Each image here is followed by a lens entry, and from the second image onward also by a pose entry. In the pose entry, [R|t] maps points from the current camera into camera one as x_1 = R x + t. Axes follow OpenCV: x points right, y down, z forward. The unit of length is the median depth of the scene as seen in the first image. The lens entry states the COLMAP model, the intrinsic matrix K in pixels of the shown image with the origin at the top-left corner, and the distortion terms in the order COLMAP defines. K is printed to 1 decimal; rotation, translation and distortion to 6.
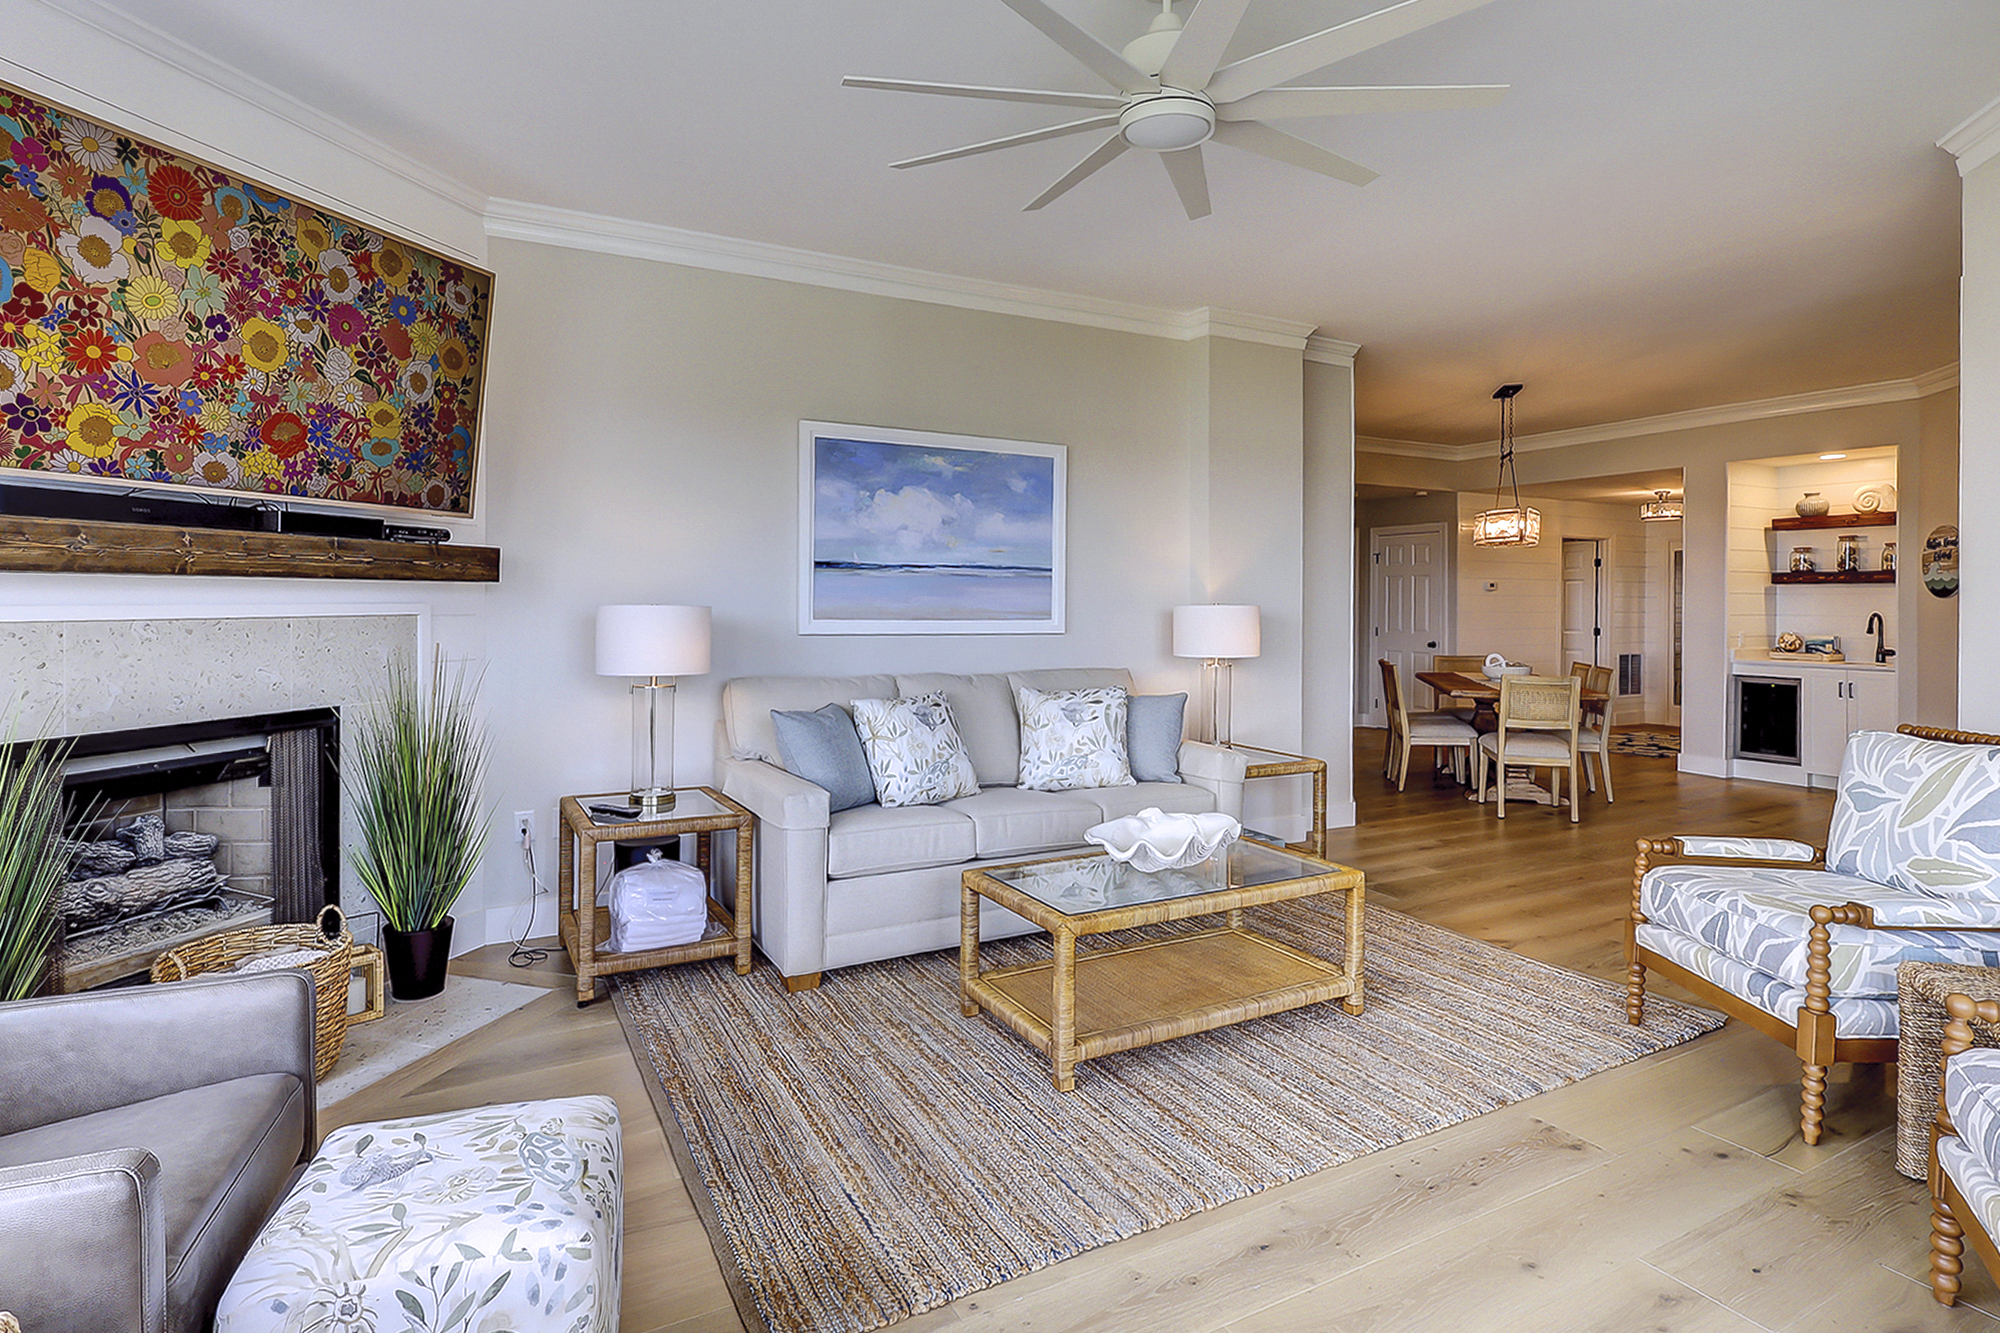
lens RADIAL K [[1014.0, 0, 976.1], [0, 1014.0, 611.8], [0, 0, 1]] dist [-0.002355, -0.000678]
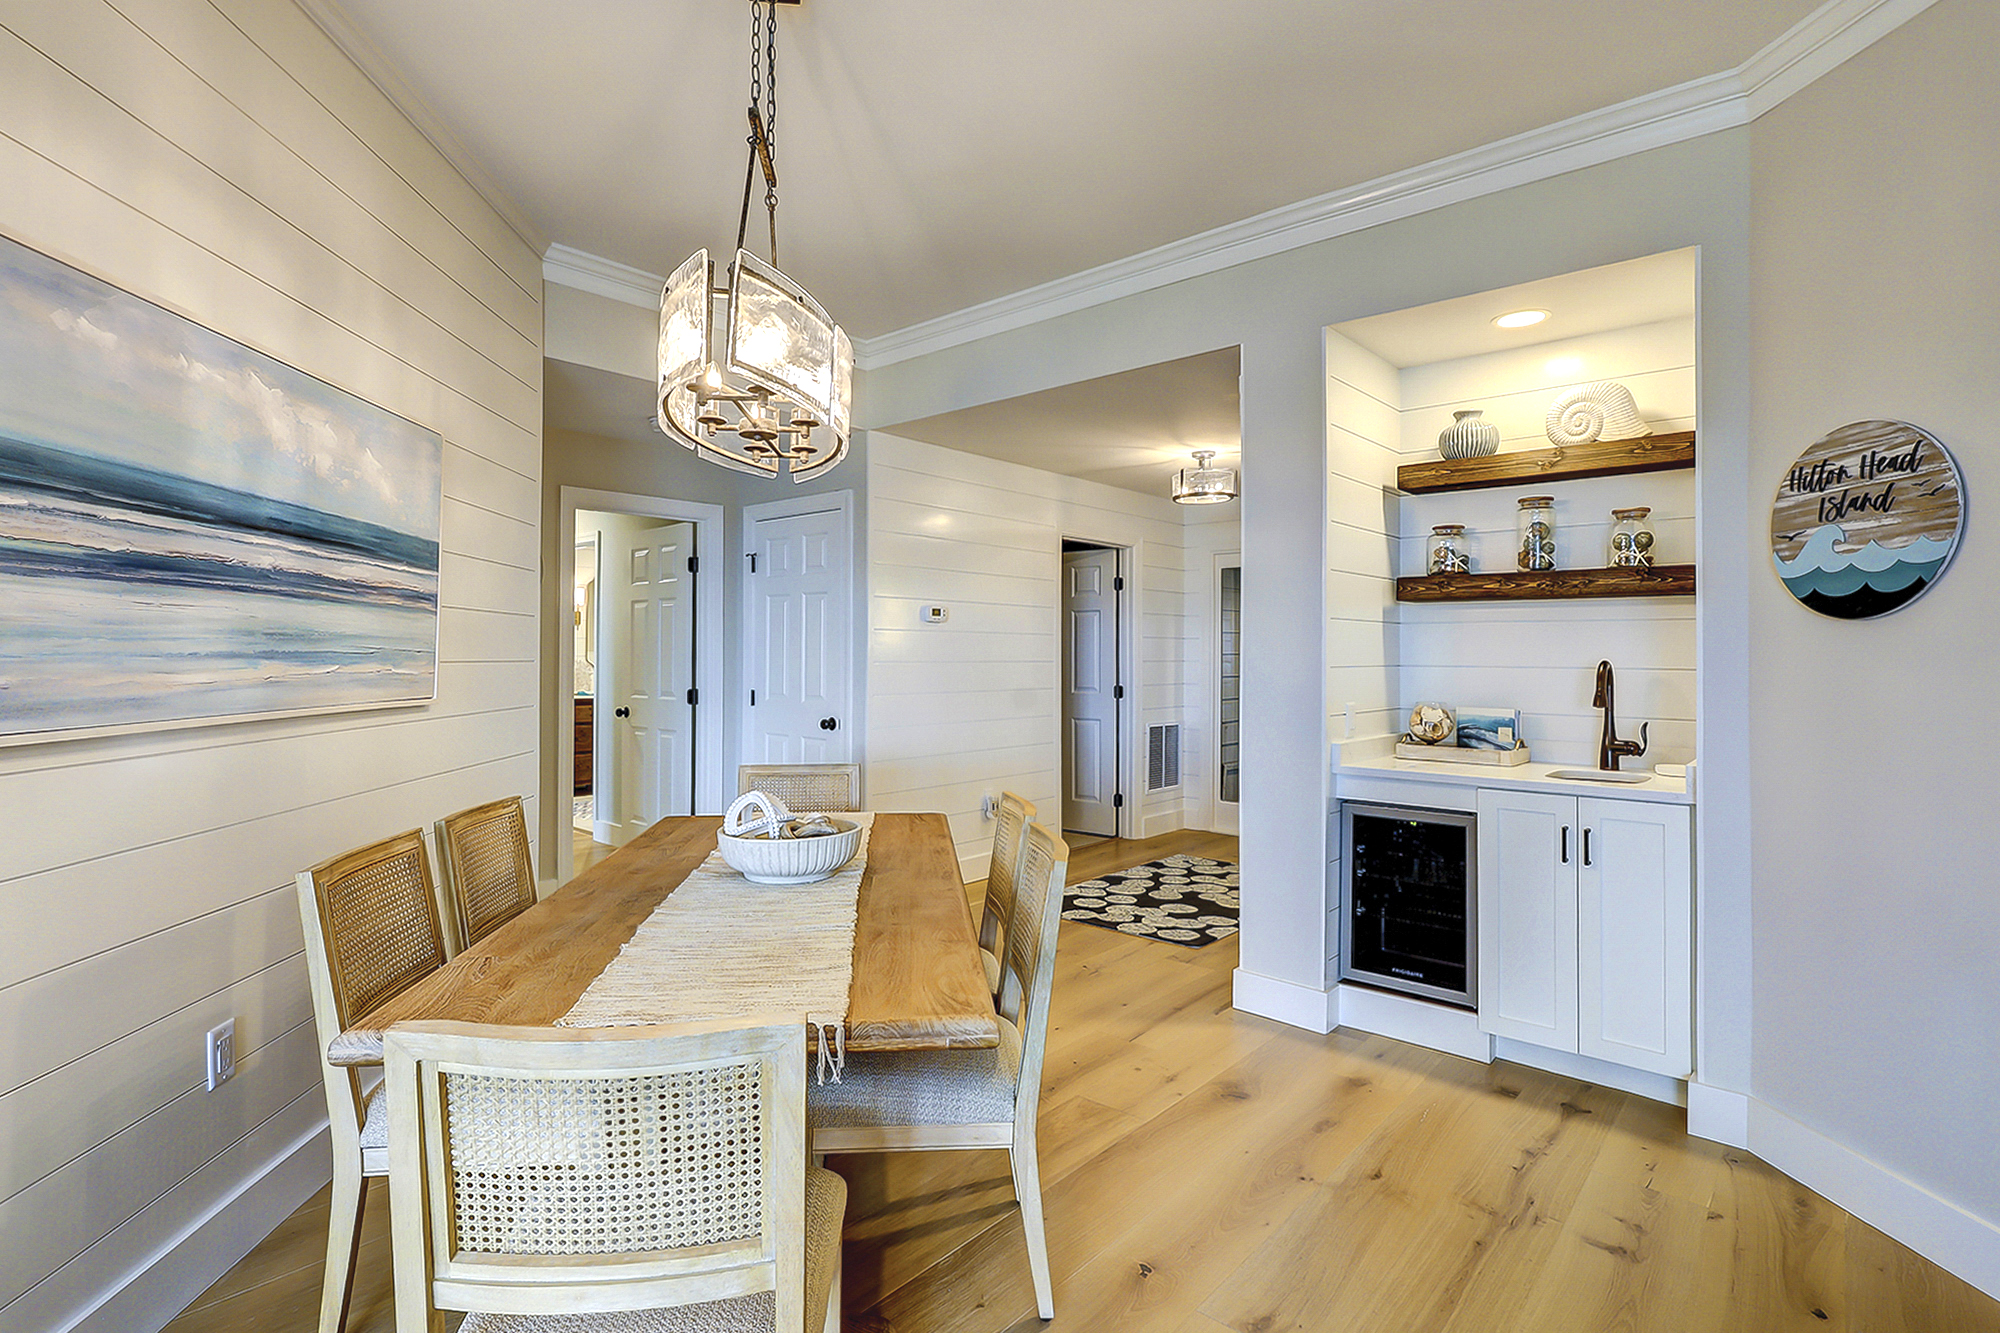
lens RADIAL K [[980.8, 0, 980.8], [0, 980.8, 653.0], [0, 0, 1]] dist [-0.005117, -0.000987]
pose [[0.933249, -0.000443, 0.359230, 0.851602], [0.003349, 0.999967, -0.007468, -0.000114], [-0.359215, 0.008173, 0.933219, 1.248127]]
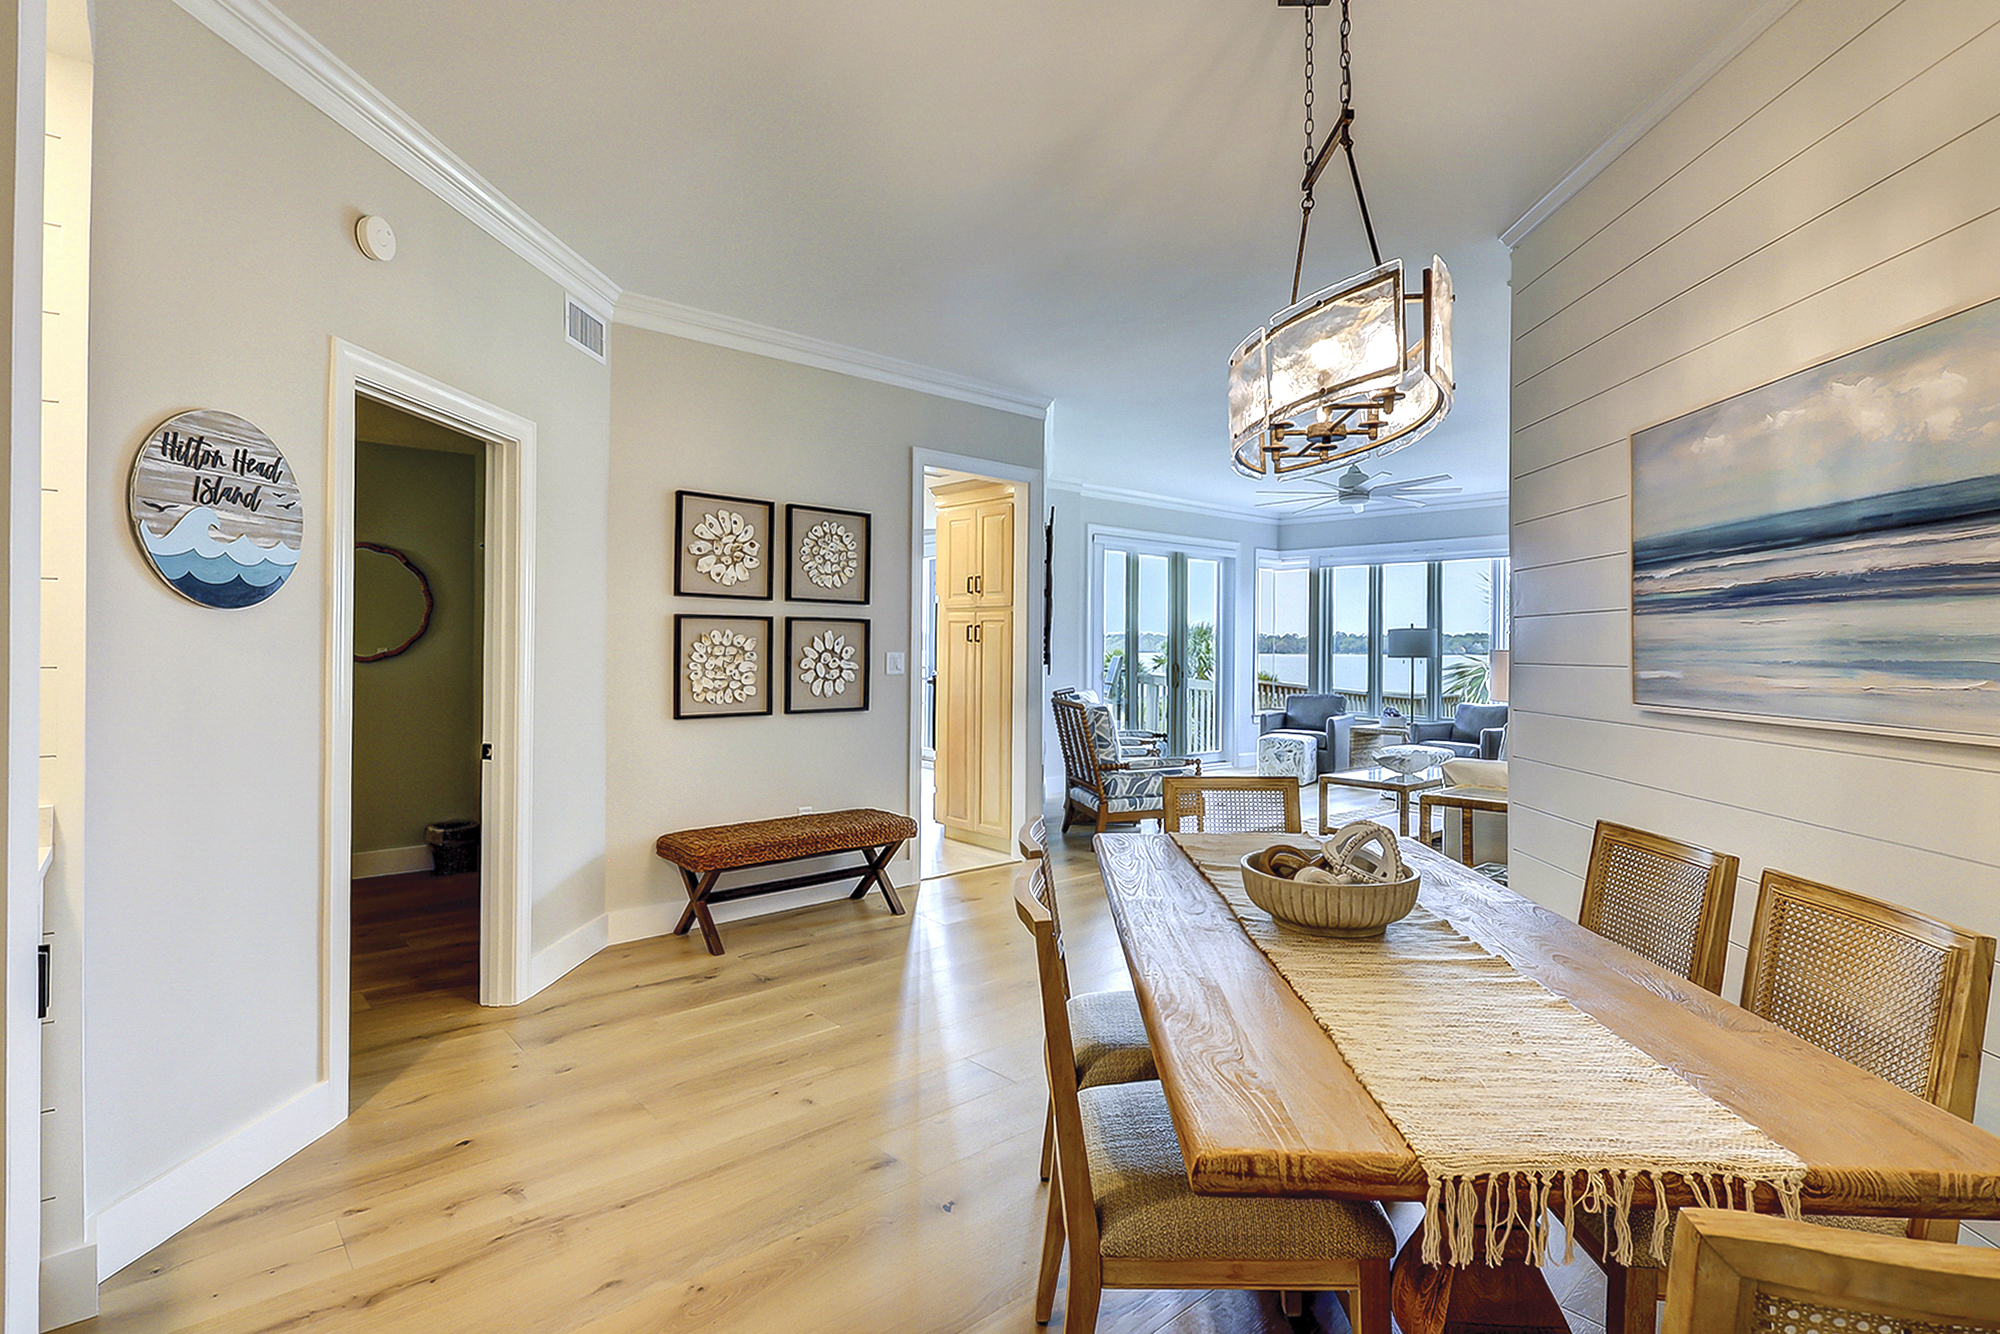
lens RADIAL K [[980.8, 0, 980.8], [0, 980.8, 653.5], [0, 0, 1]] dist [-0.005117, -0.000987]
pose [[-0.974273, -0.011943, -0.225053, 1.220511], [-0.014913, 0.999823, 0.011505, -0.008713], [0.224876, 0.014565, -0.974279, 2.235796]]
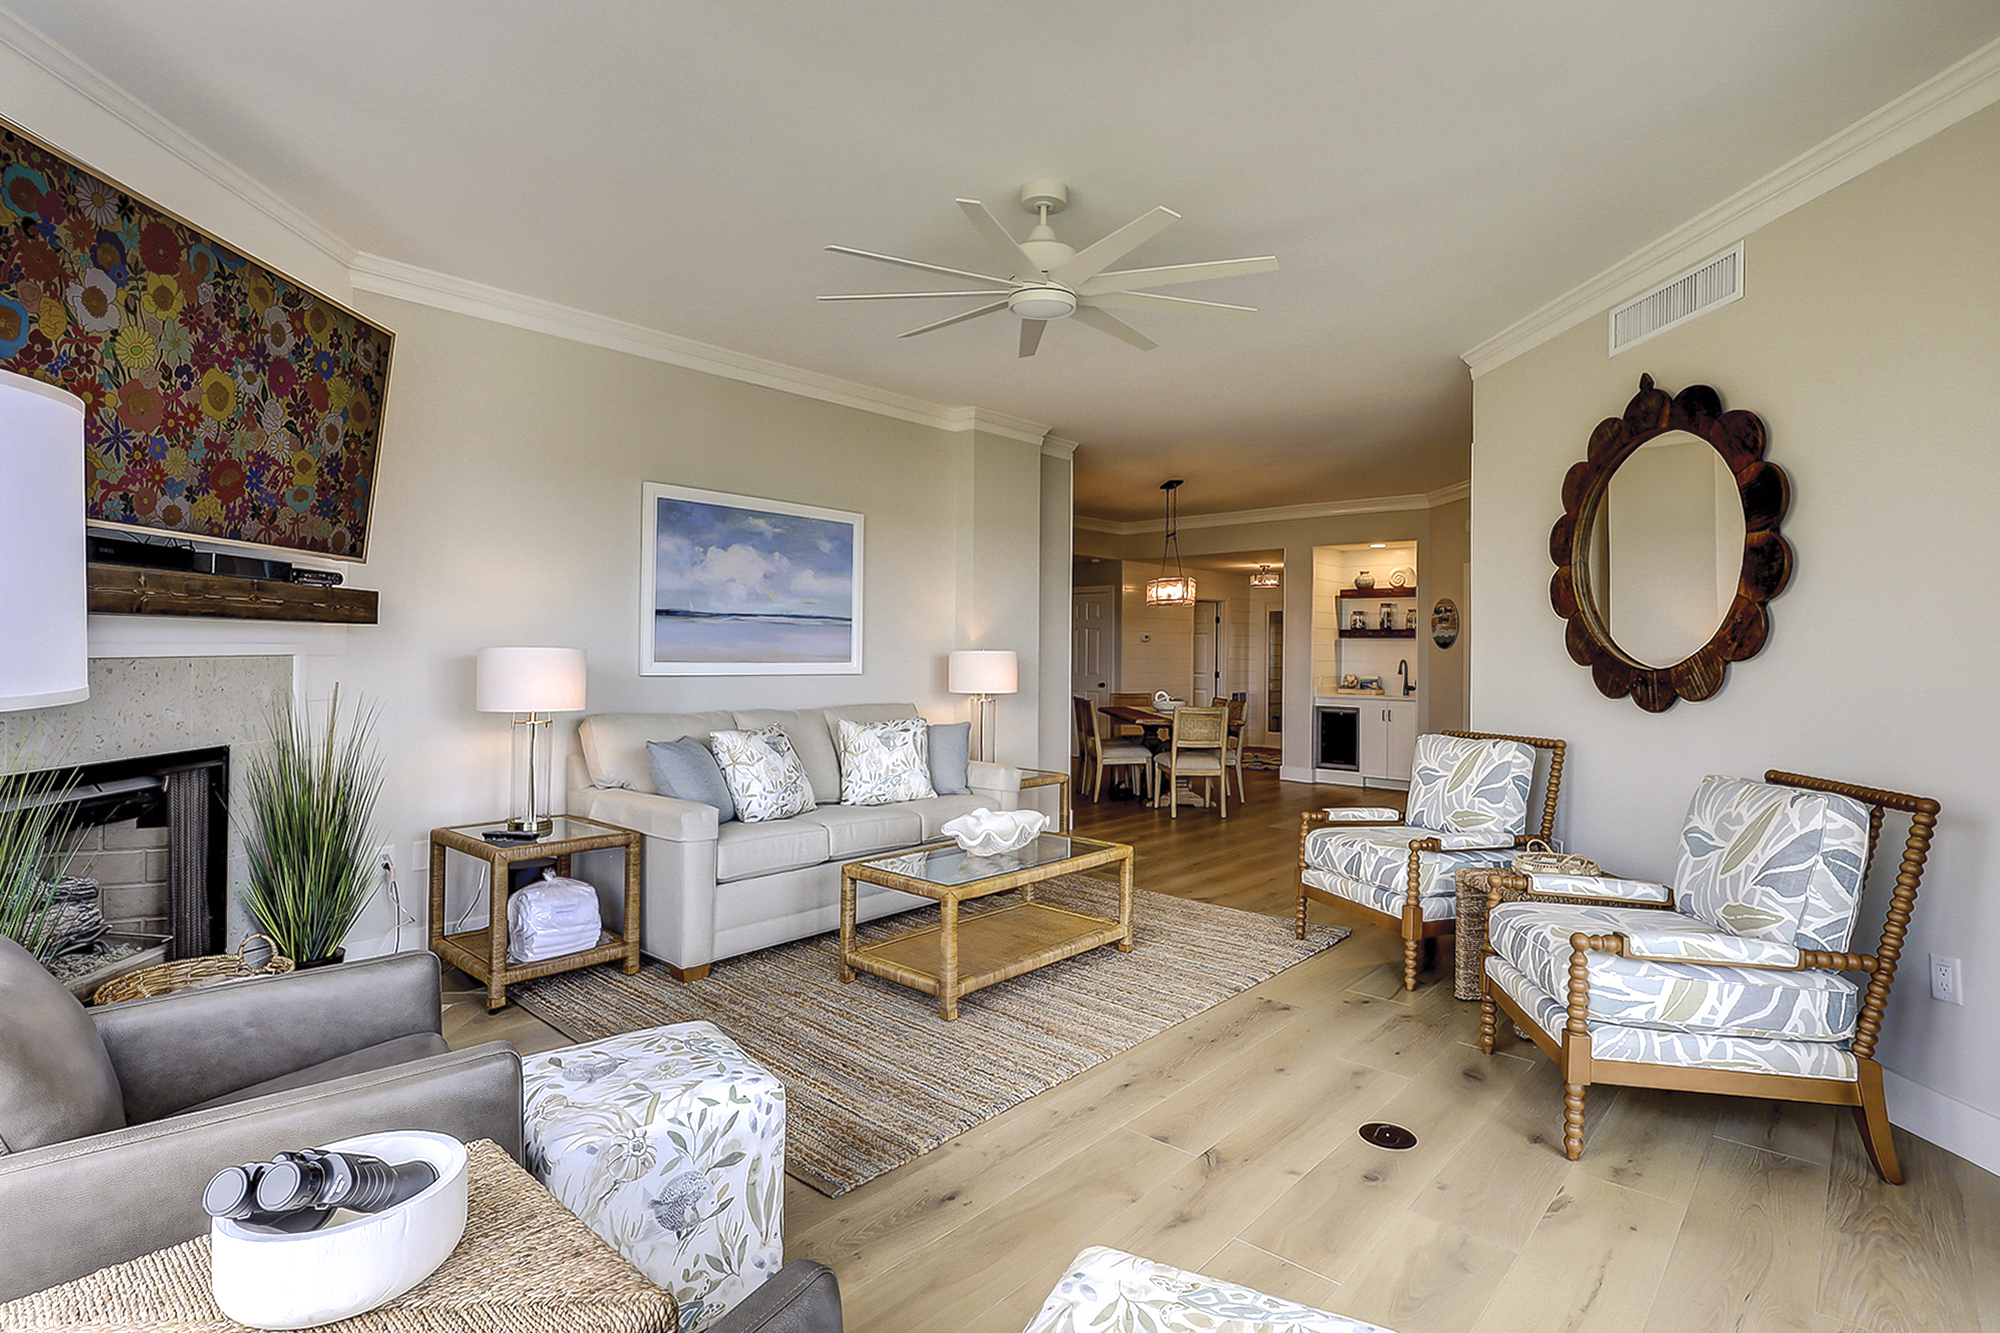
lens RADIAL K [[980.8, 0, 980.8], [0, 980.8, 653.0], [0, 0, 1]] dist [-0.005117, -0.000987]
pose [[0.942611, 0.004924, 0.333857, -0.189981], [-0.003105, 0.999977, -0.005982, 0.003662], [-0.333879, 0.004602, 0.942605, -0.133003]]
